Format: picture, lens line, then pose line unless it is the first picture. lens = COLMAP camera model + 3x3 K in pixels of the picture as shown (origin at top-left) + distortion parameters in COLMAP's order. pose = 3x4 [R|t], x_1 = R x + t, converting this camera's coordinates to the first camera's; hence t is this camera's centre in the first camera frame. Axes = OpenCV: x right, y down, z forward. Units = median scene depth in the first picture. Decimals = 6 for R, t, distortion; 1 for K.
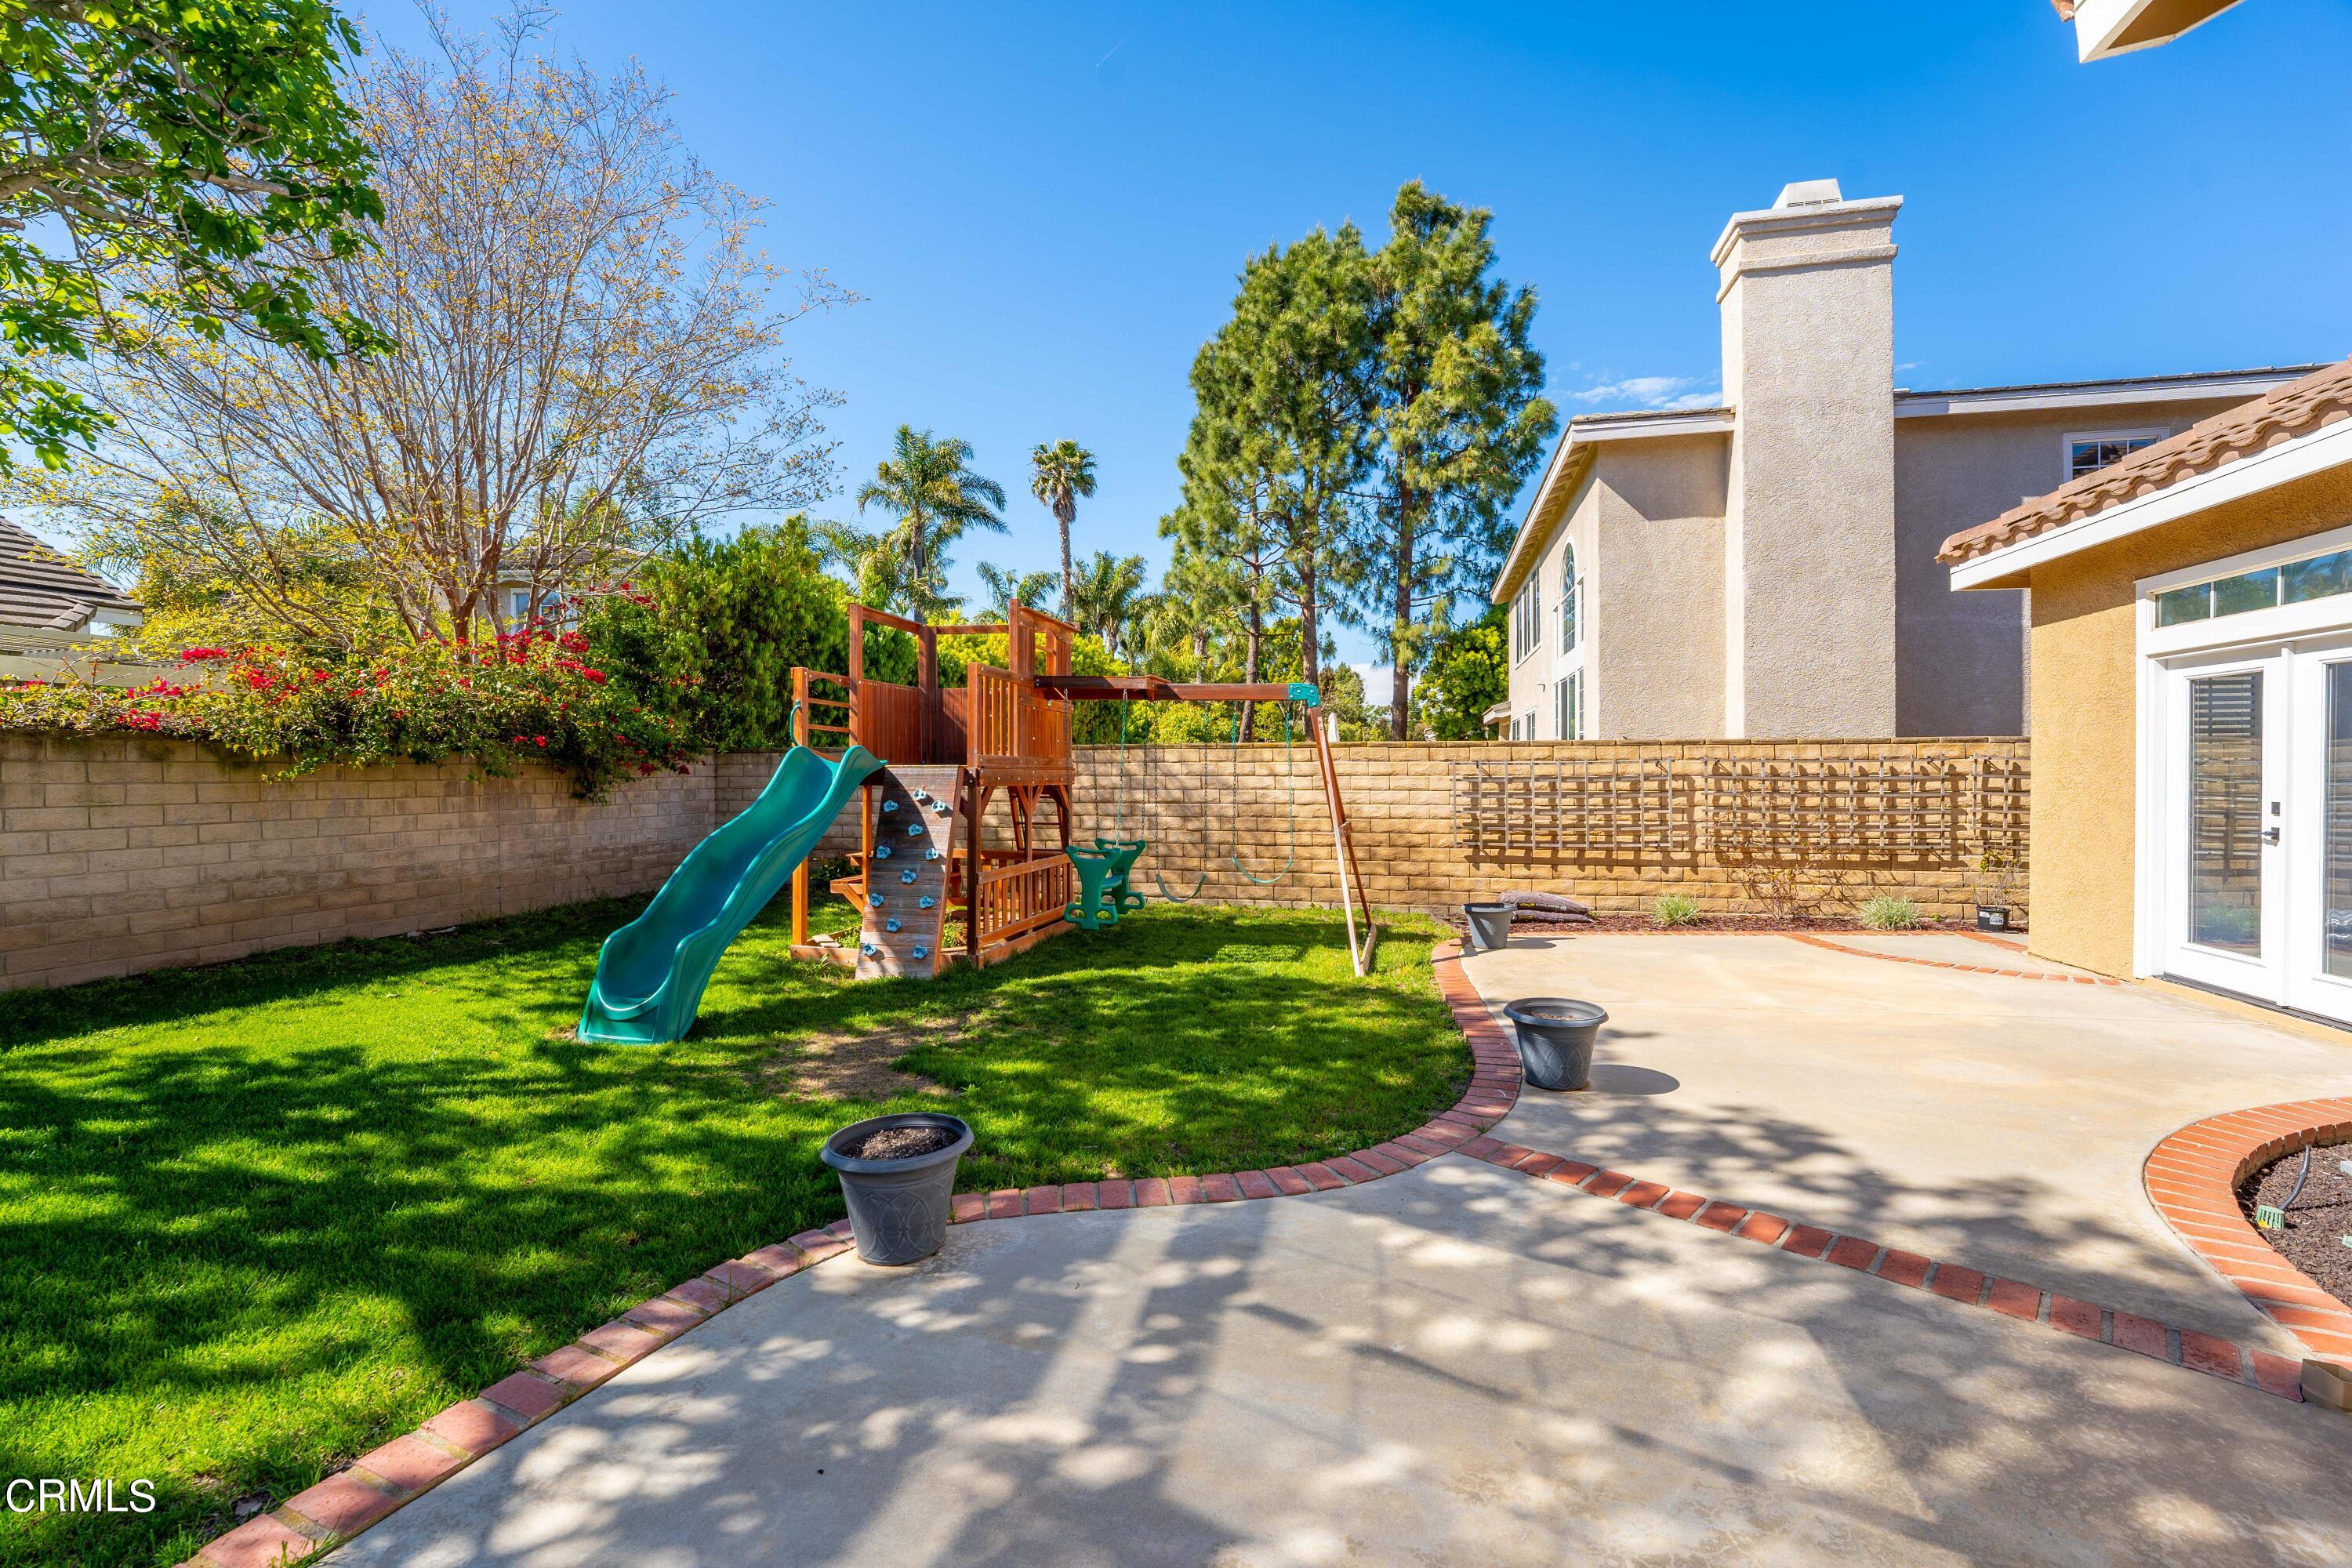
lens RADIAL K [[959.3, 0, 1171.5], [0, 959.3, 778.2], [0, 0, 1]] dist [-0.028807, 0.002599]
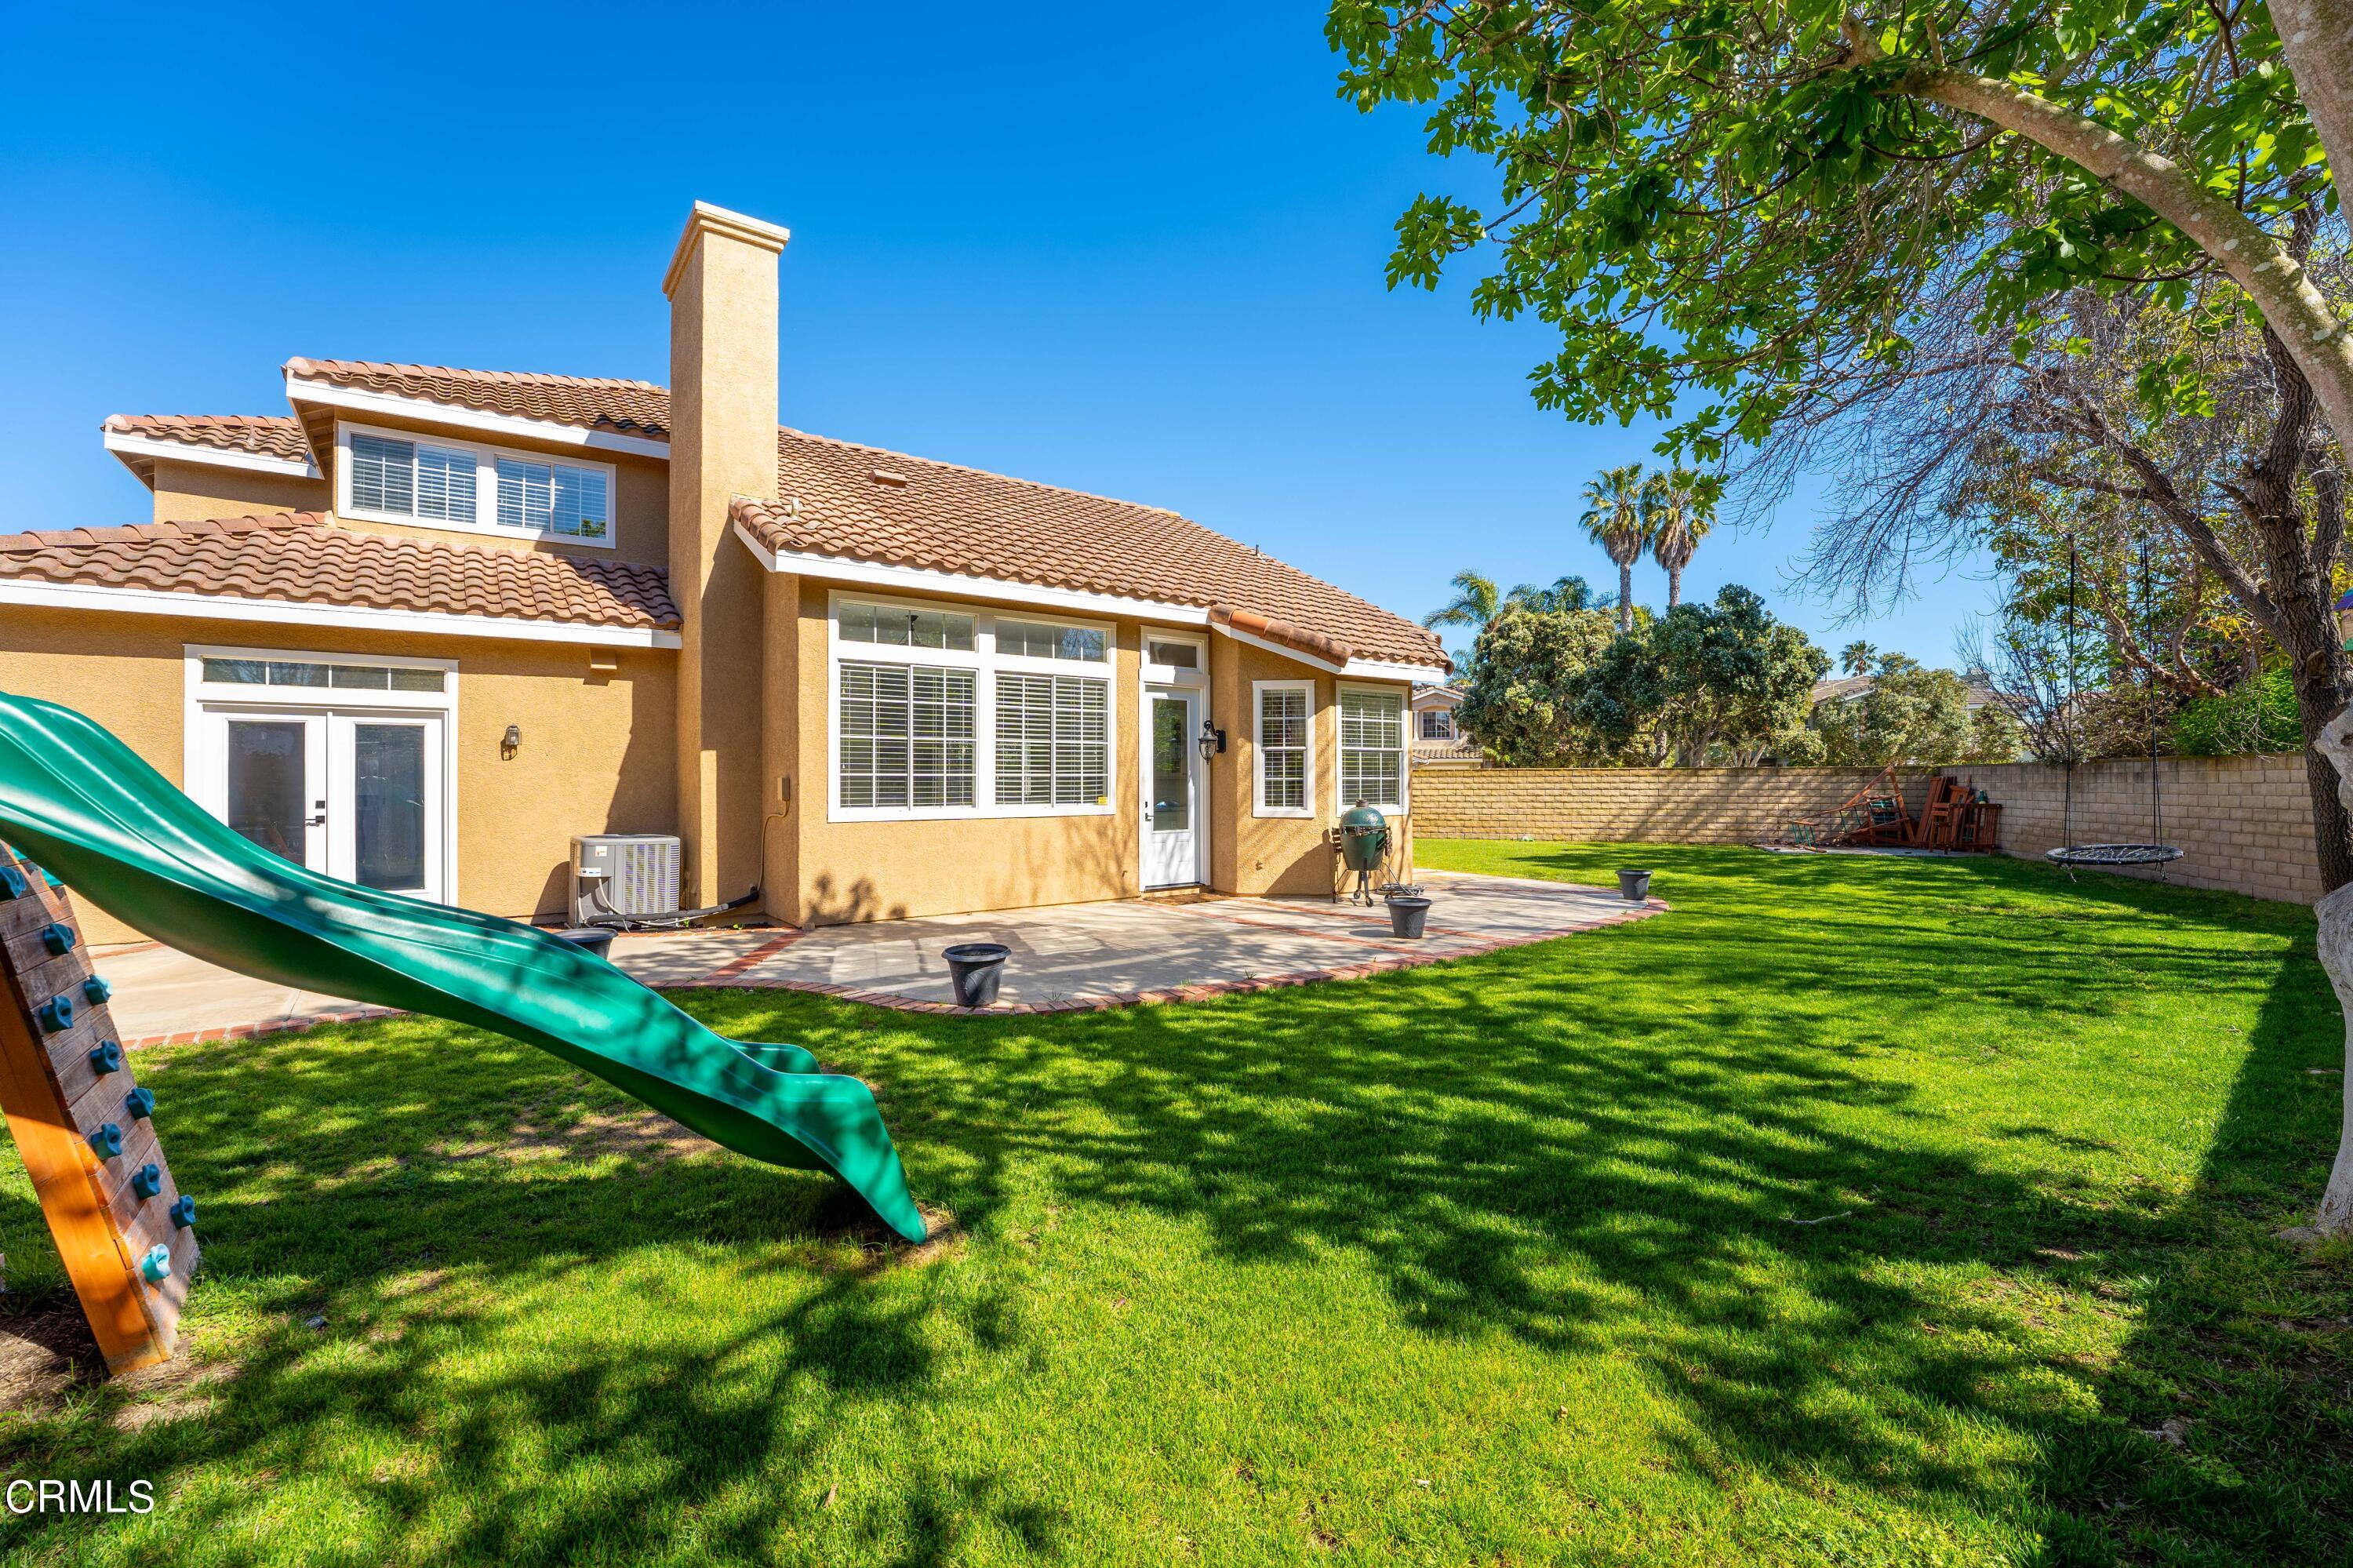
lens RADIAL K [[958.8, 0, 1174.4], [0, 958.8, 779.8], [0, 0, 1]] dist [-0.021525, -0.000197]
pose [[-0.779871, 0.005272, 0.625918, -0.221161], [0.009121, 0.999954, 0.002942, -0.000768], [-0.625874, 0.008004, -0.779883, 0.268726]]
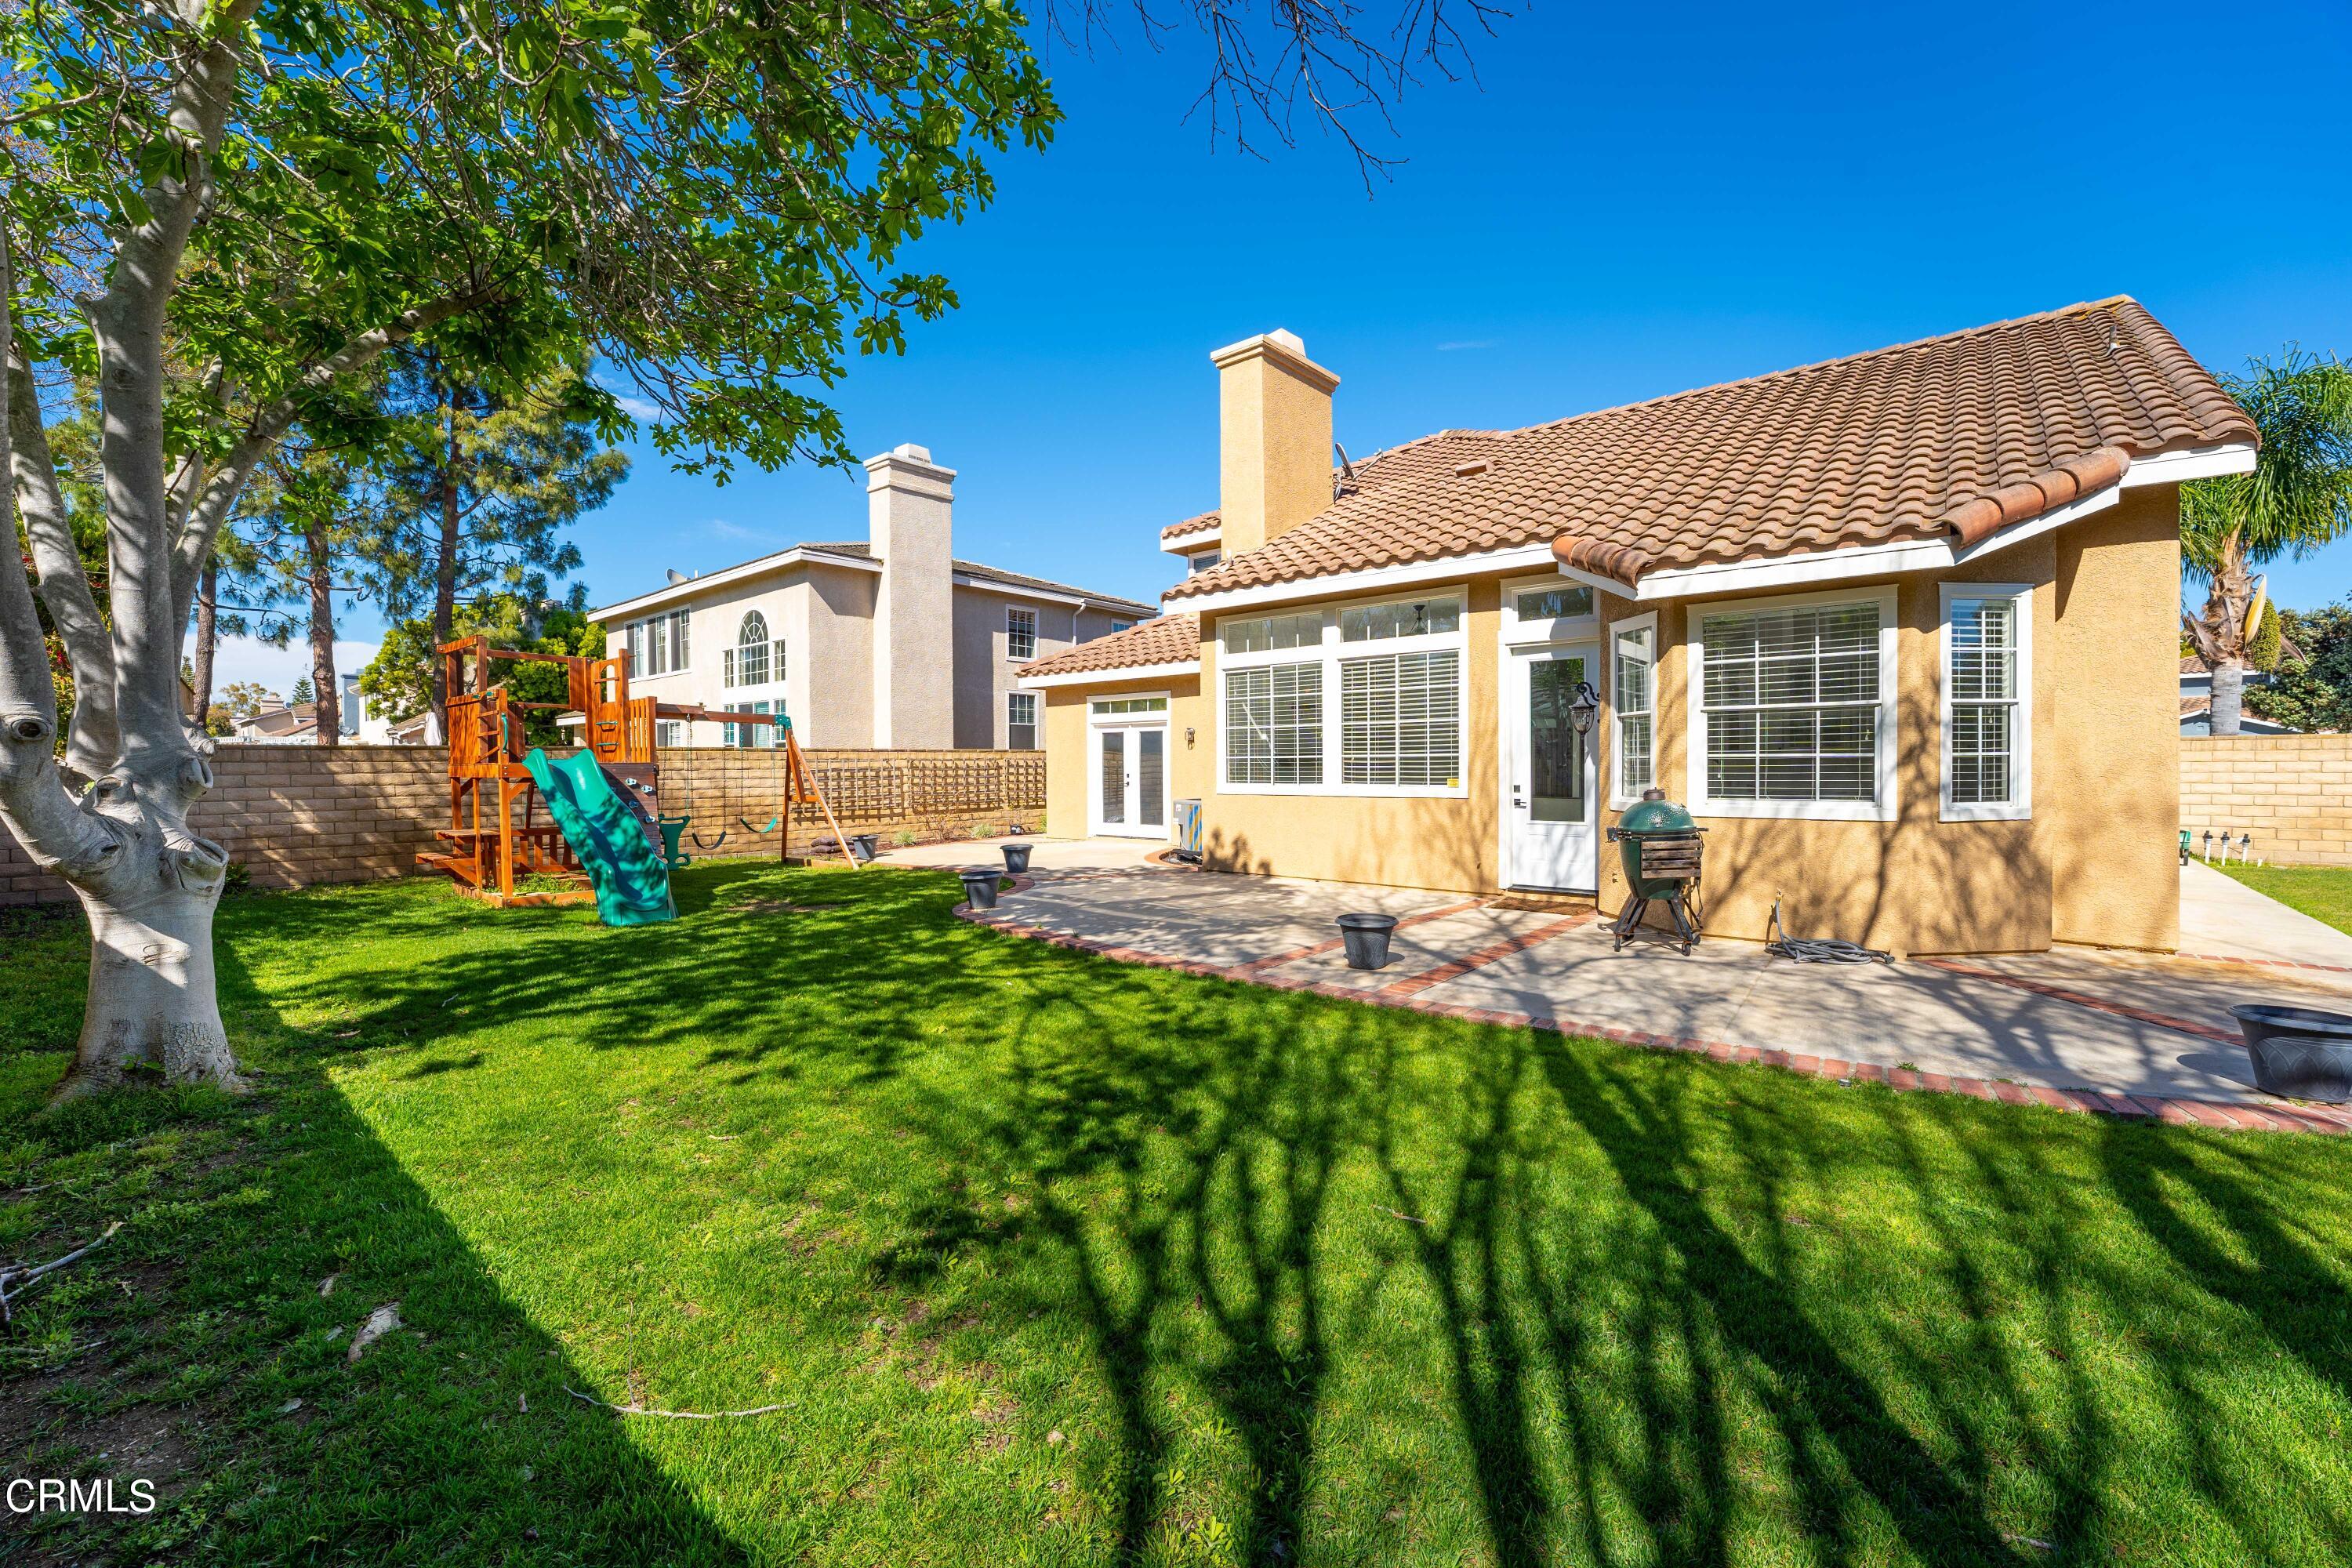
lens RADIAL K [[959.3, 0, 1171.5], [0, 959.3, 778.2], [0, 0, 1]] dist [-0.028807, 0.002599]
pose [[0.452450, -0.015405, 0.891657, -0.331430], [0.014328, 0.999847, 0.010003, 0.002207], [-0.891675, 0.008250, 0.452602, -0.124004]]
